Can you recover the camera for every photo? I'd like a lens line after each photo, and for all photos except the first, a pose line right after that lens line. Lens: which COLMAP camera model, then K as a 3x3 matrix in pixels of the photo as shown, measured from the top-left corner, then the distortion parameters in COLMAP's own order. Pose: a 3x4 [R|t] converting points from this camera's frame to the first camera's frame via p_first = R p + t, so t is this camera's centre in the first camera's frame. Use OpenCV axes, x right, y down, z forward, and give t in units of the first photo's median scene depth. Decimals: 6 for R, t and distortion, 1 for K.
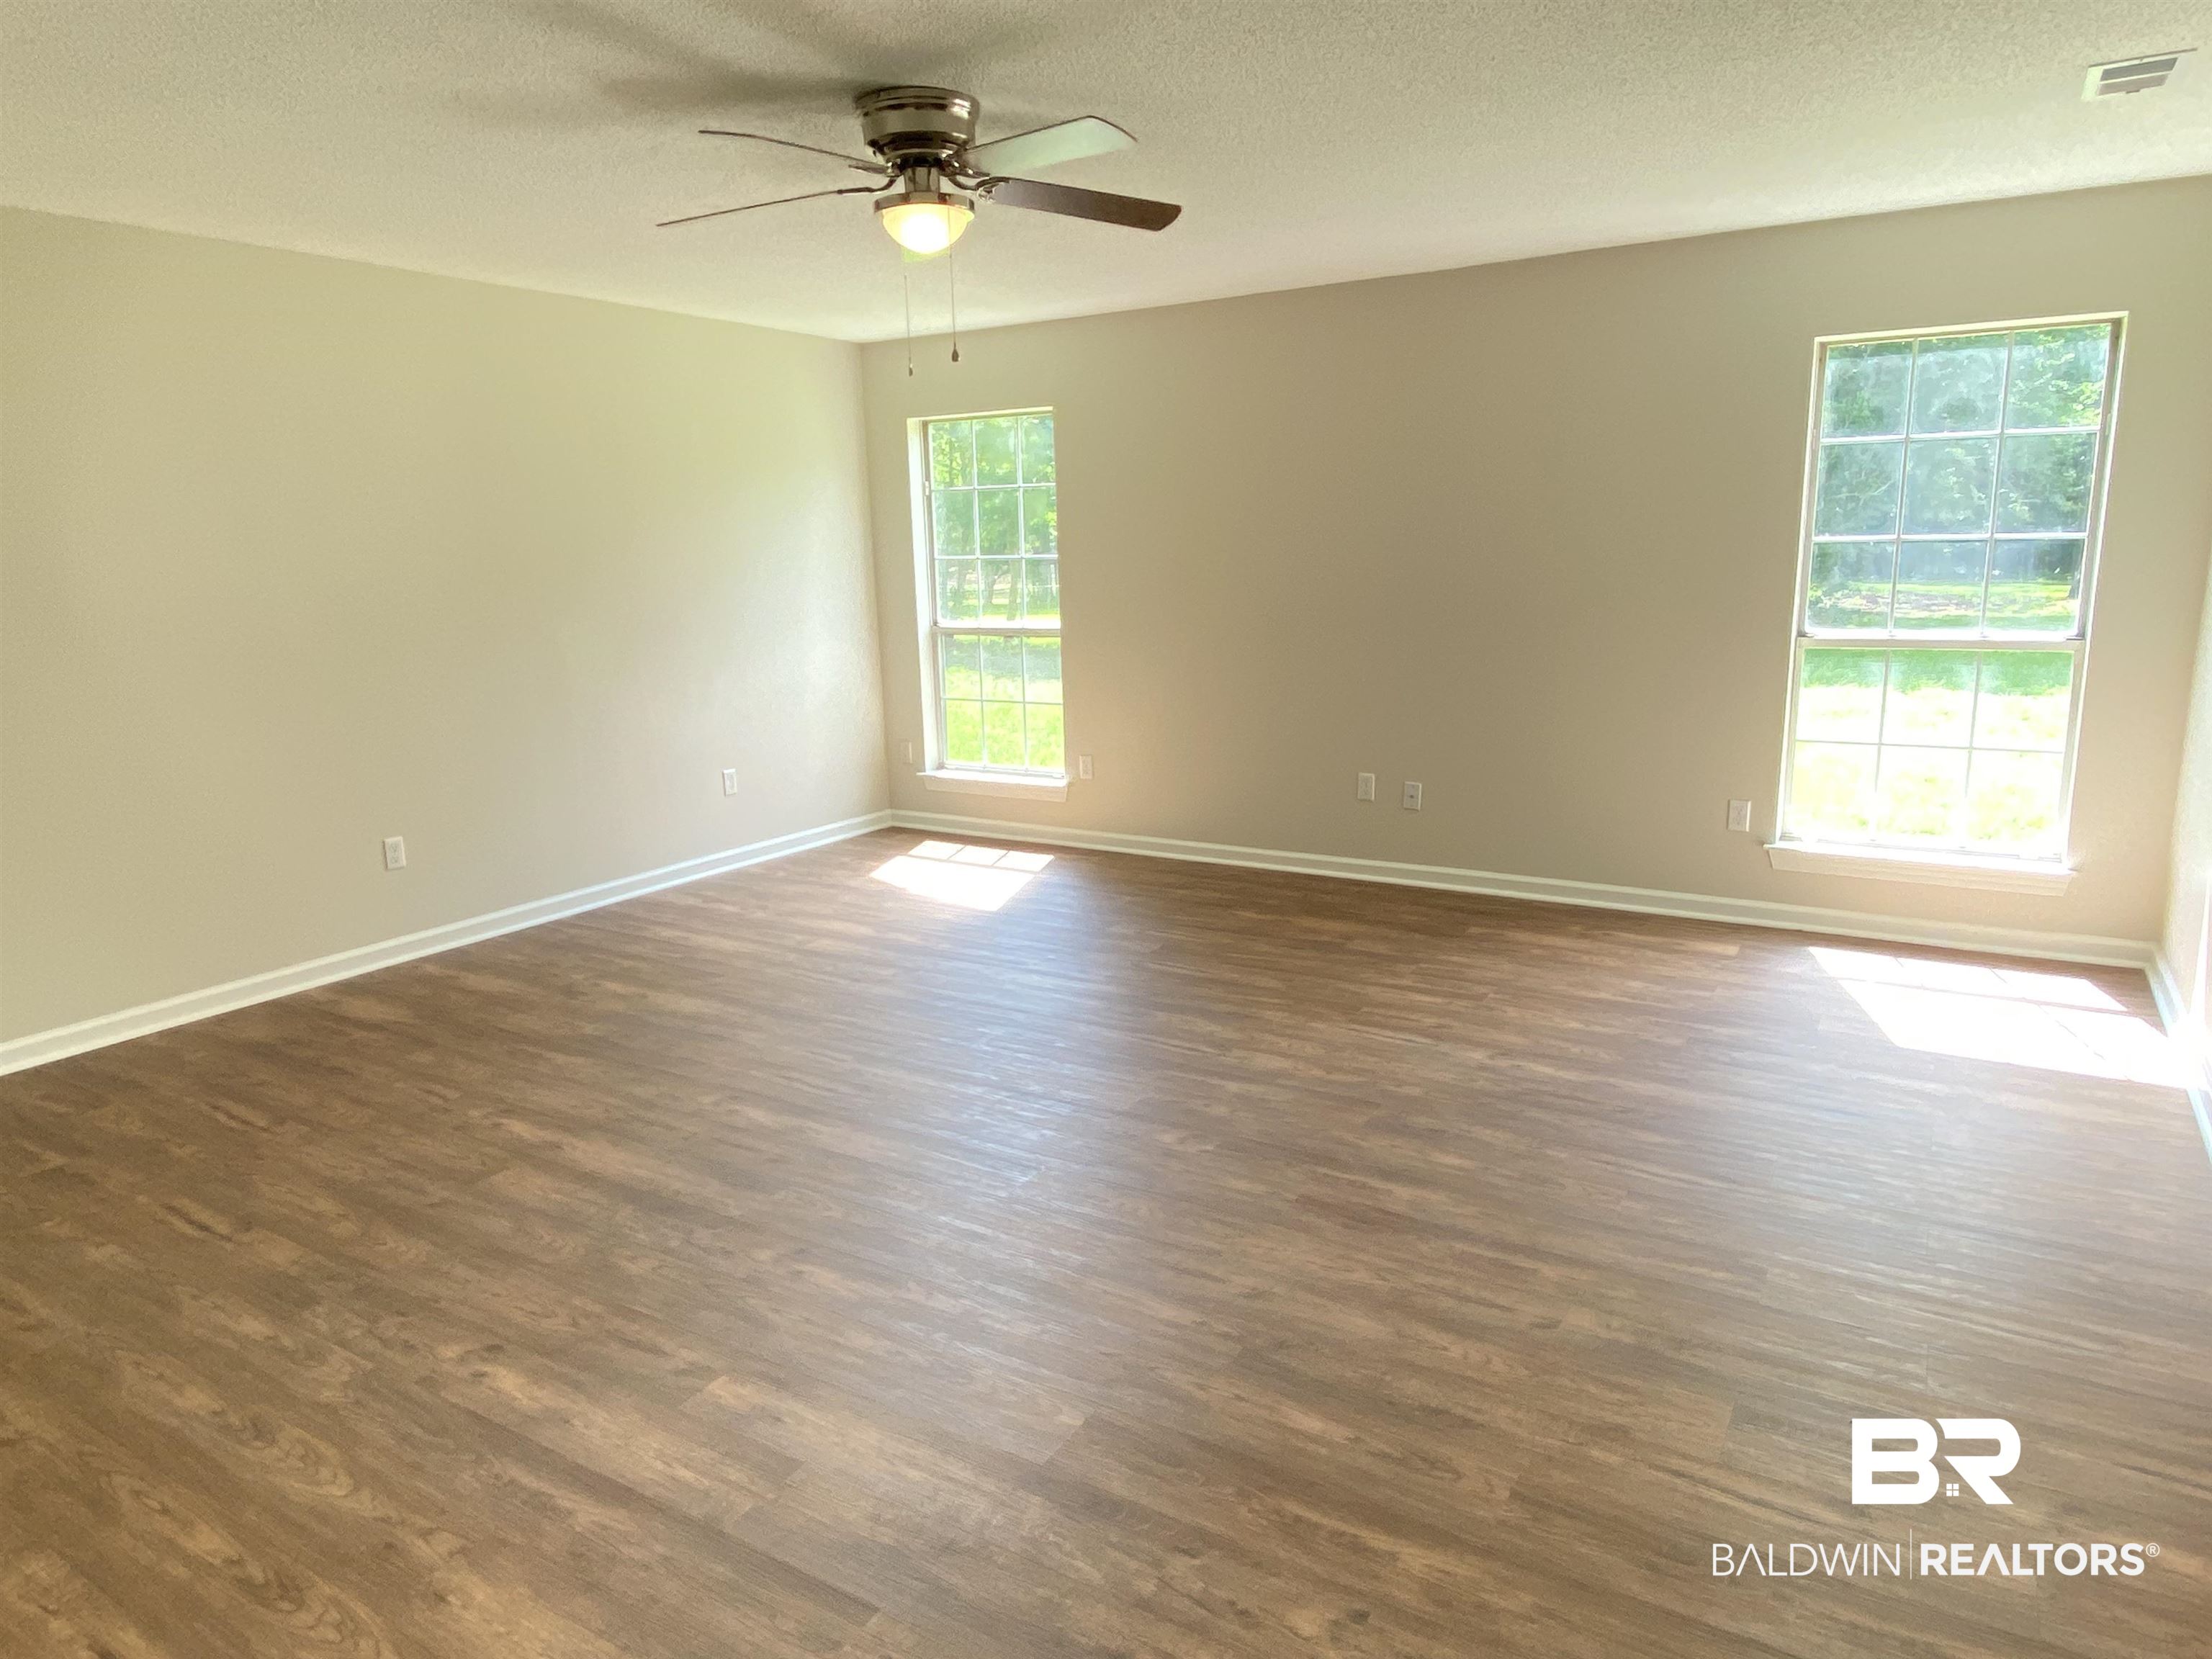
lens RADIAL K [[1371.9, 0, 1094.1], [0, 1371.9, 835.2], [0, 0, 1]] dist [0.092750, -0.086480]
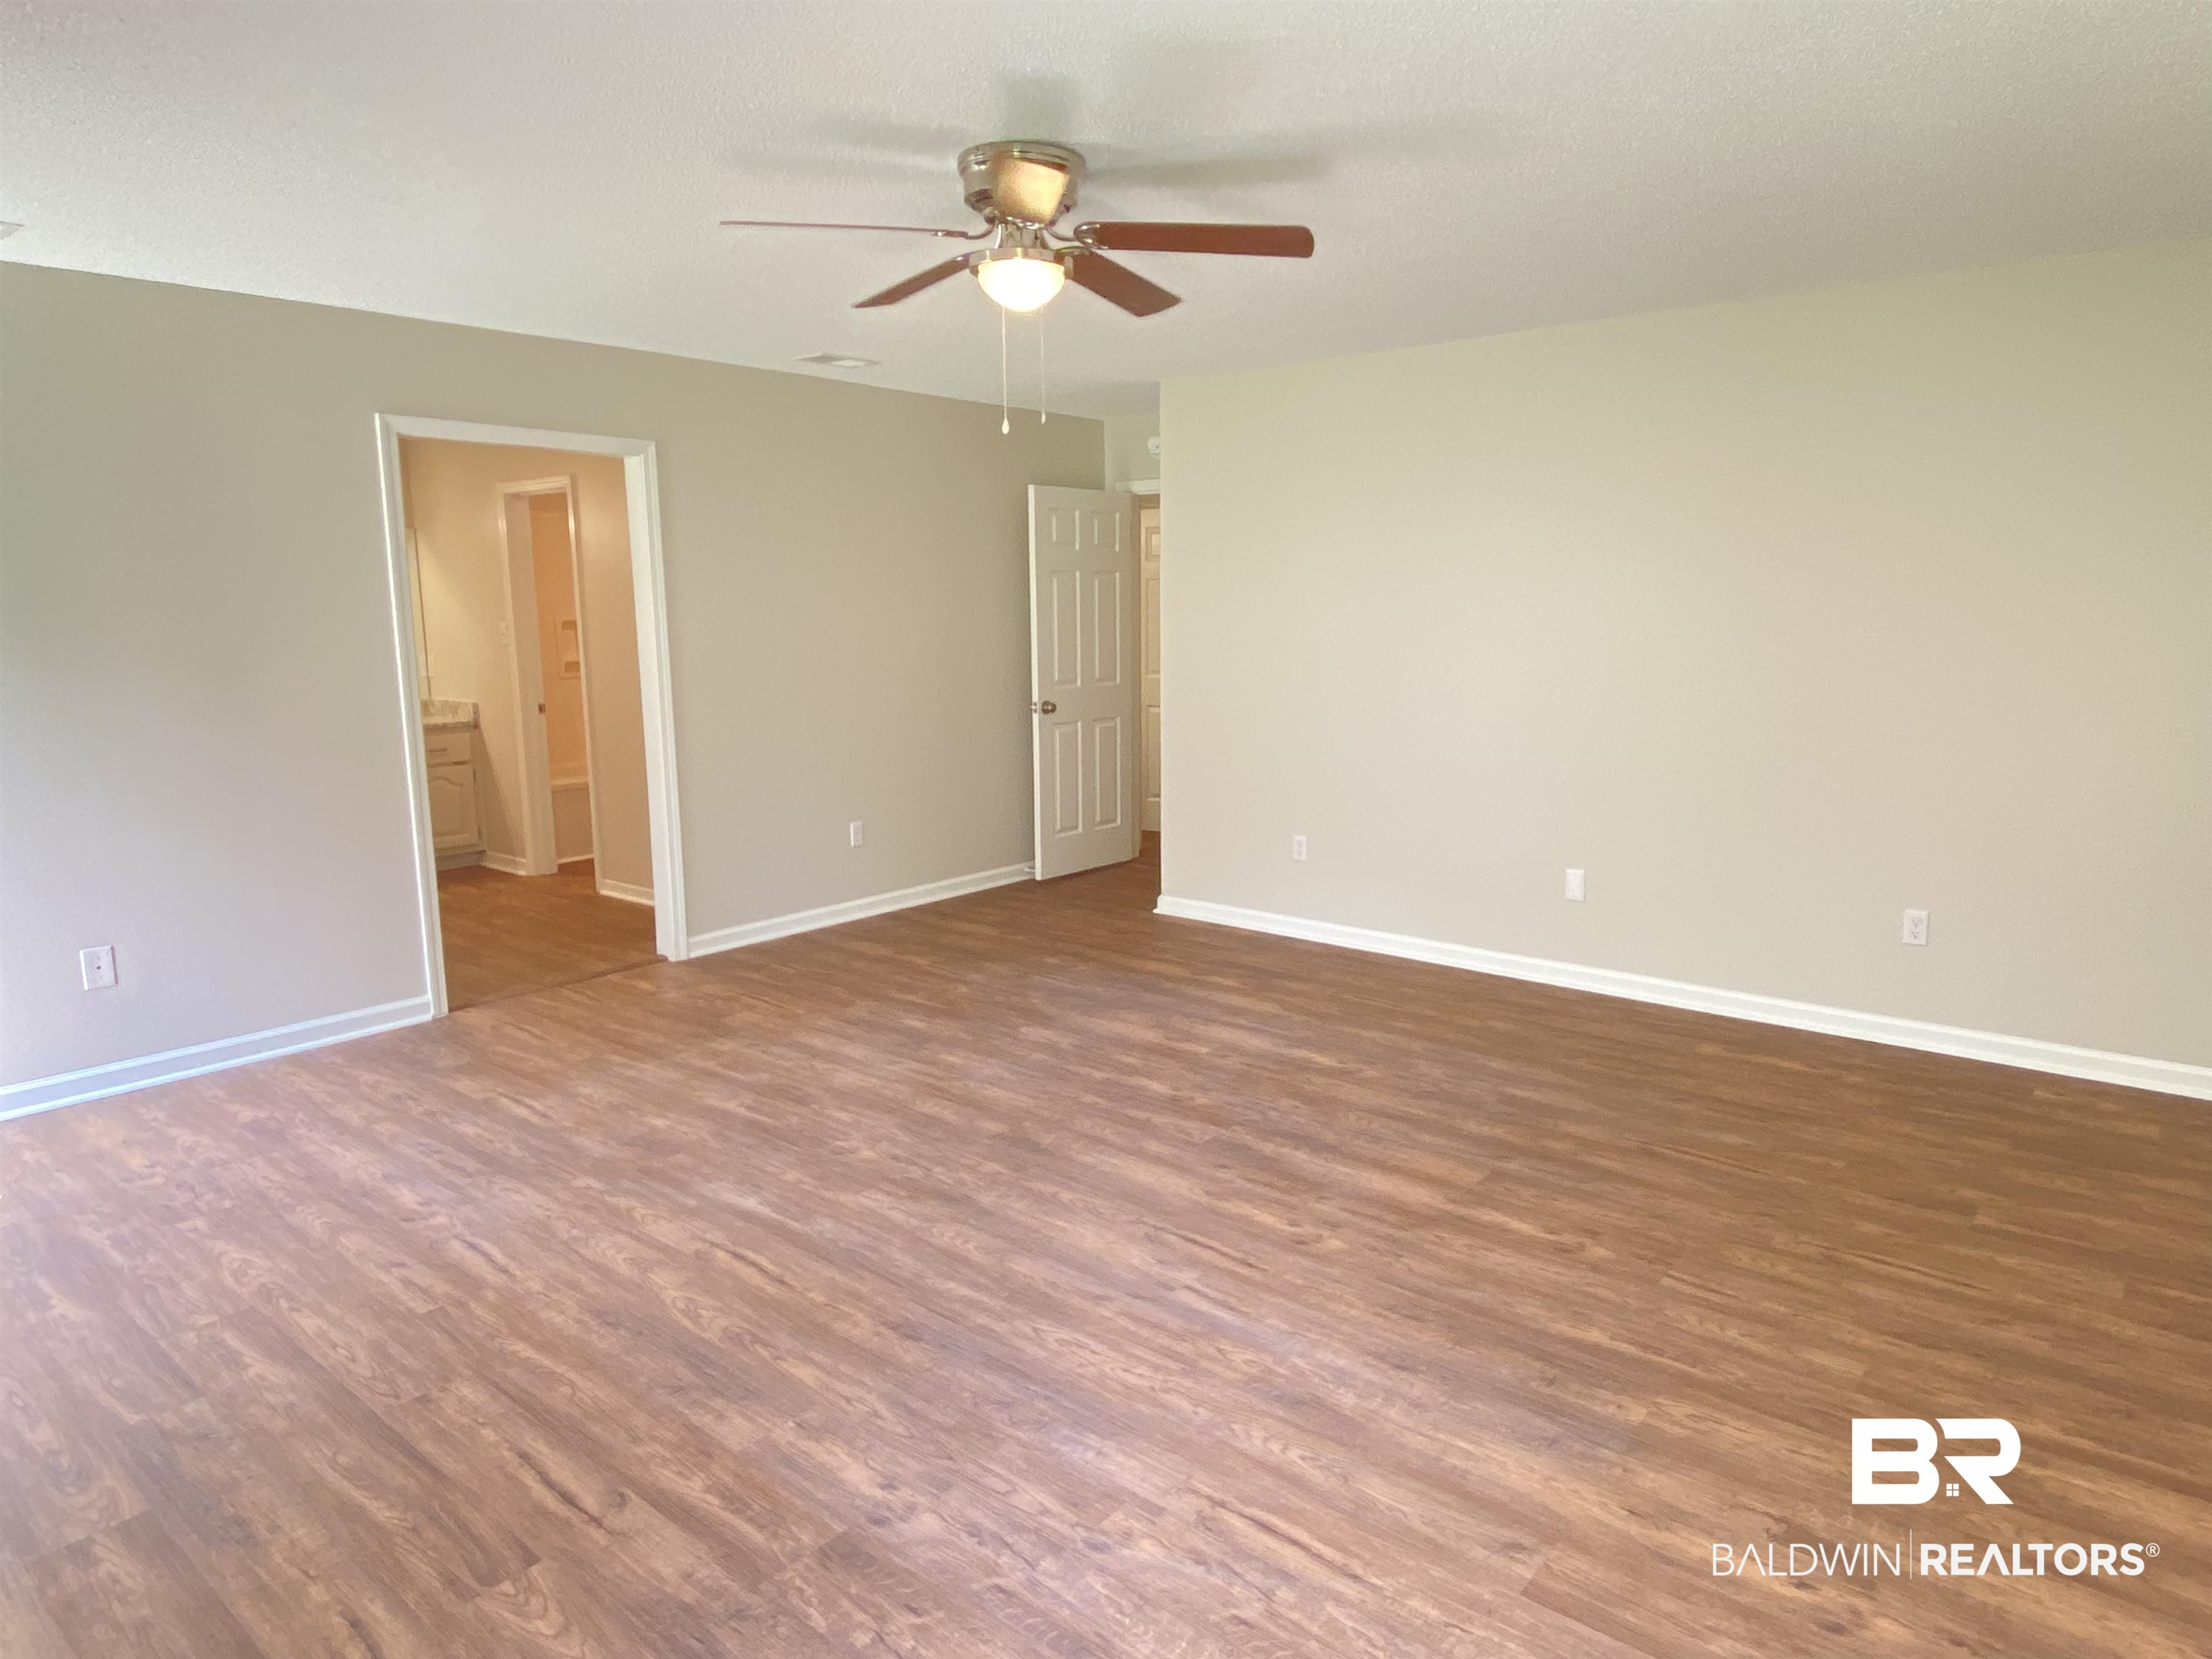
lens RADIAL K [[1371.9, 0, 1094.1], [0, 1371.9, 835.2], [0, 0, 1]] dist [0.092750, -0.086480]
pose [[-0.988244, 0.009283, 0.152604, -0.296078], [0.064218, 0.931035, 0.359235, -0.397861], [-0.138745, 0.364811, -0.920686, 1.903176]]
